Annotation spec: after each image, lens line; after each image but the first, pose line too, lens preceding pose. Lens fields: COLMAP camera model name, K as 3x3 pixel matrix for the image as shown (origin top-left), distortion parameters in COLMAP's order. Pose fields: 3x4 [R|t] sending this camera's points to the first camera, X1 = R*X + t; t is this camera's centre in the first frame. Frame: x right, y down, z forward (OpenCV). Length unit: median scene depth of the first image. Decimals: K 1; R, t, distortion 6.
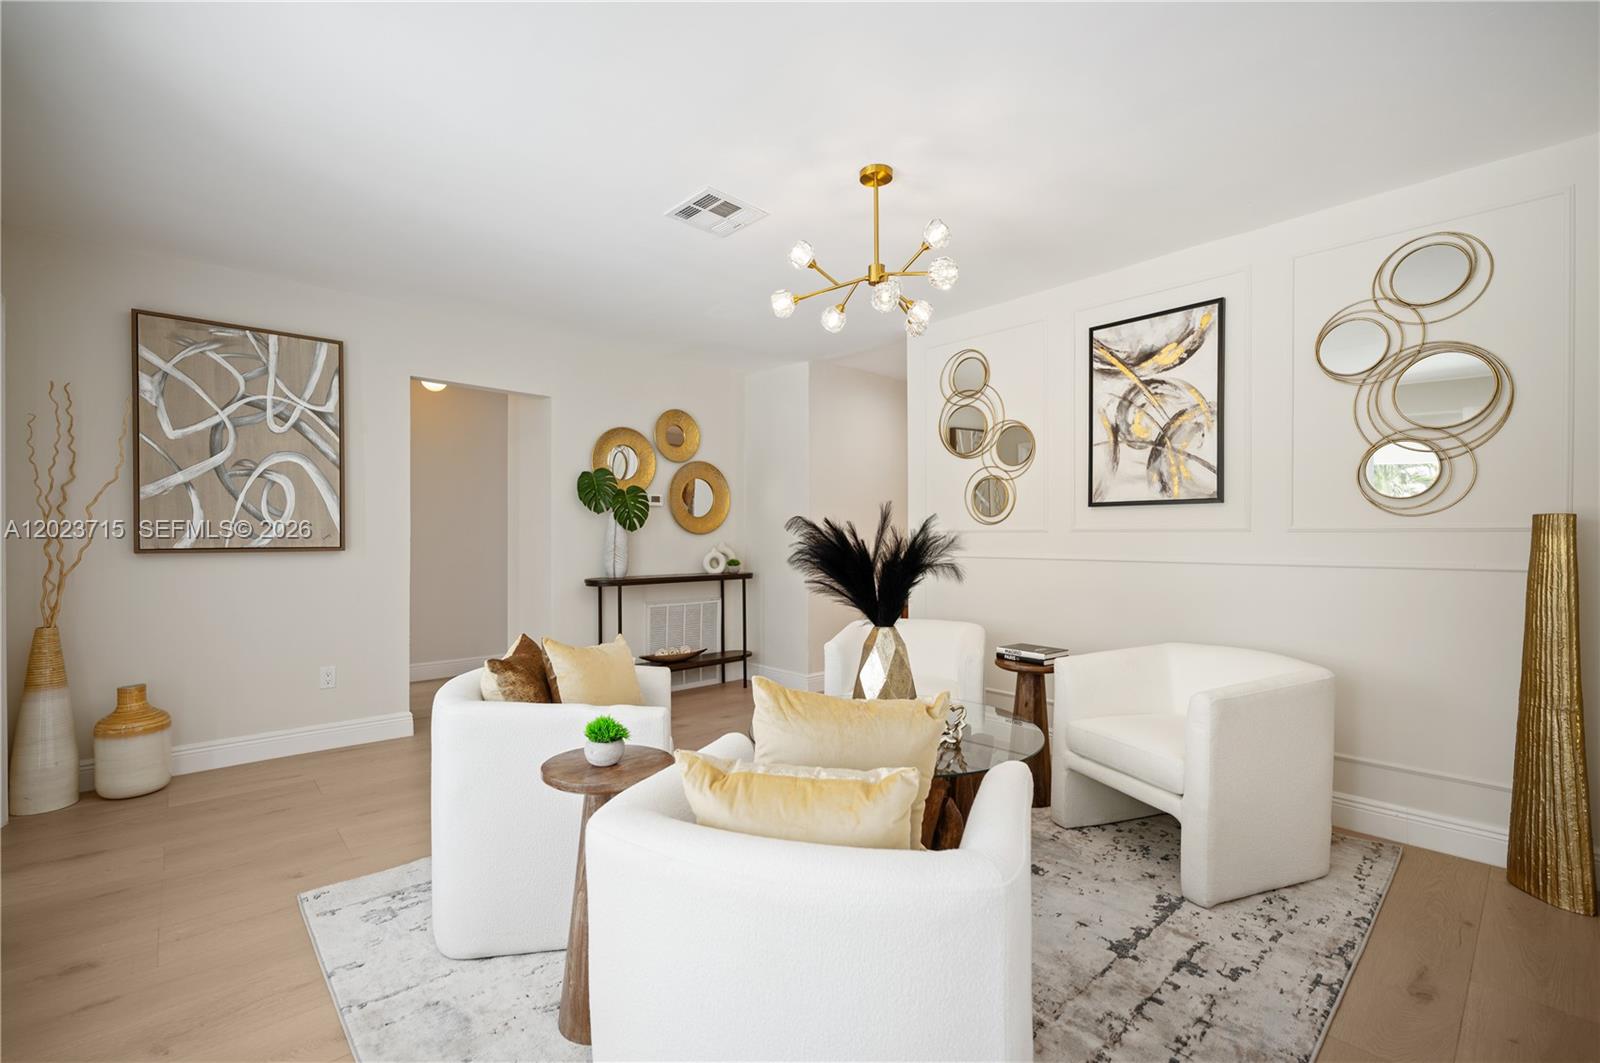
lens RADIAL K [[671.8, 0, 794.8], [0, 671.8, 535.5], [0, 0, 1]] dist [0.001950, -0.000344]
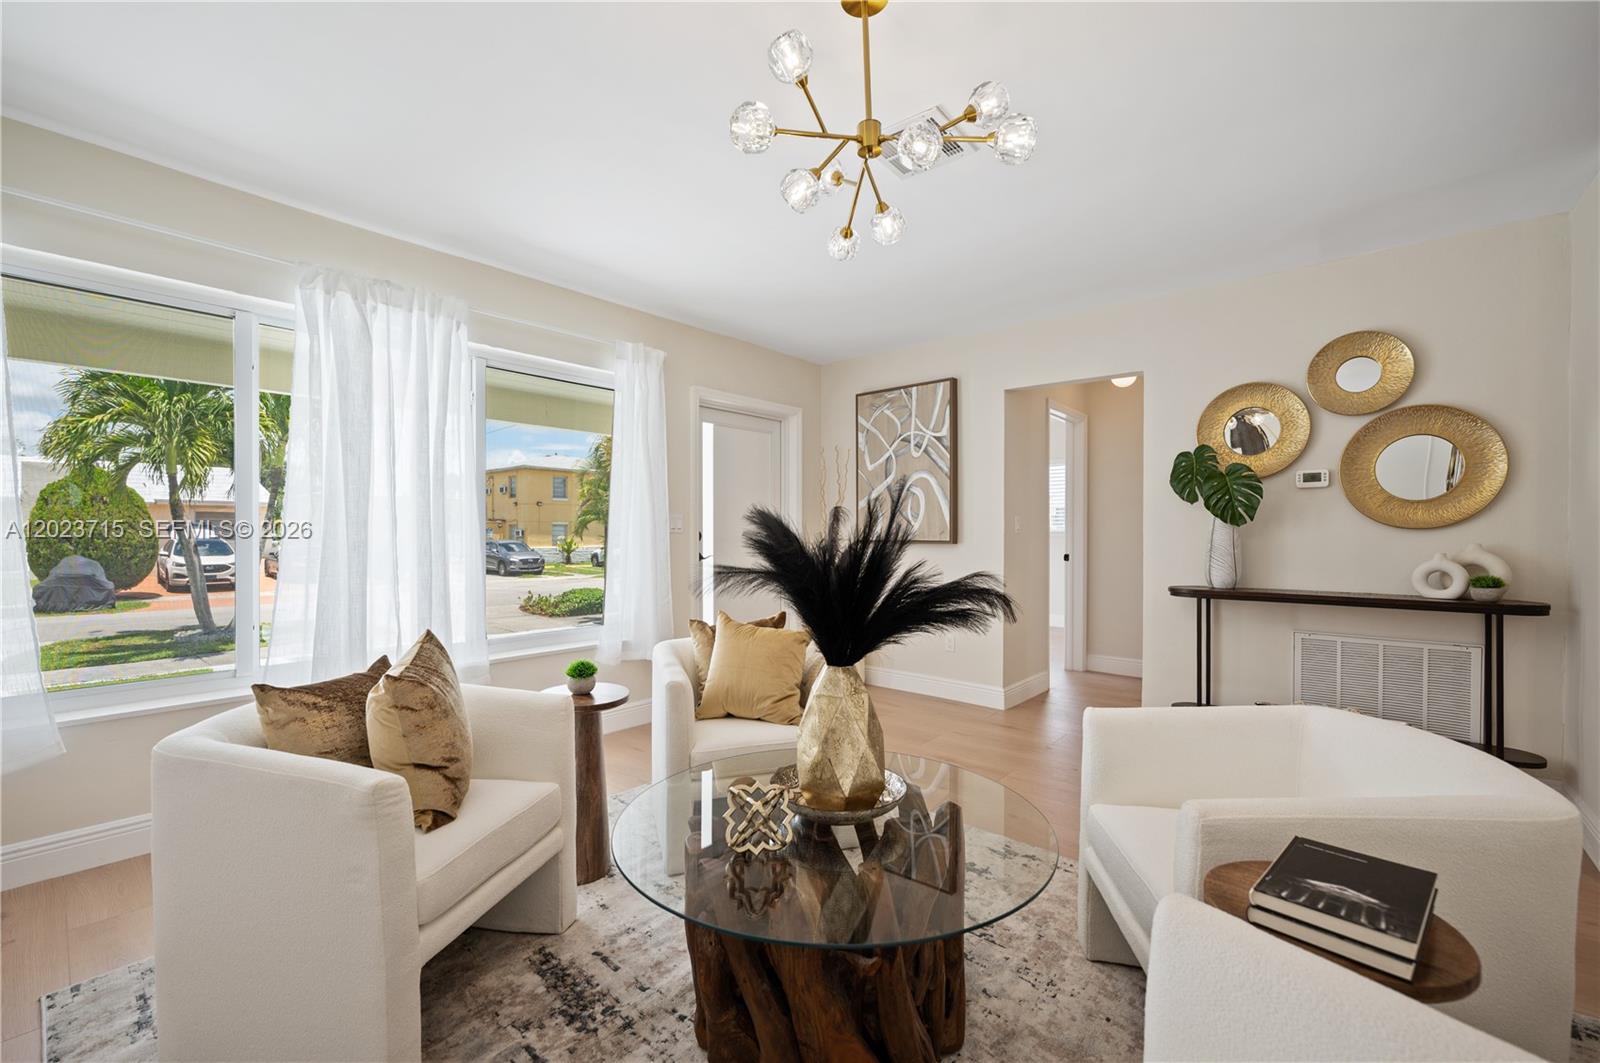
lens RADIAL K [[671.8, 0, 801.3], [0, 671.8, 536.7], [0, 0, 1]] dist [0.001950, -0.000344]
pose [[0.127061, 0.003251, -0.991890, 0.543176], [-0.000859, 0.999995, 0.003168, 0.004684], [0.991895, 0.000450, 0.127063, 0.574425]]
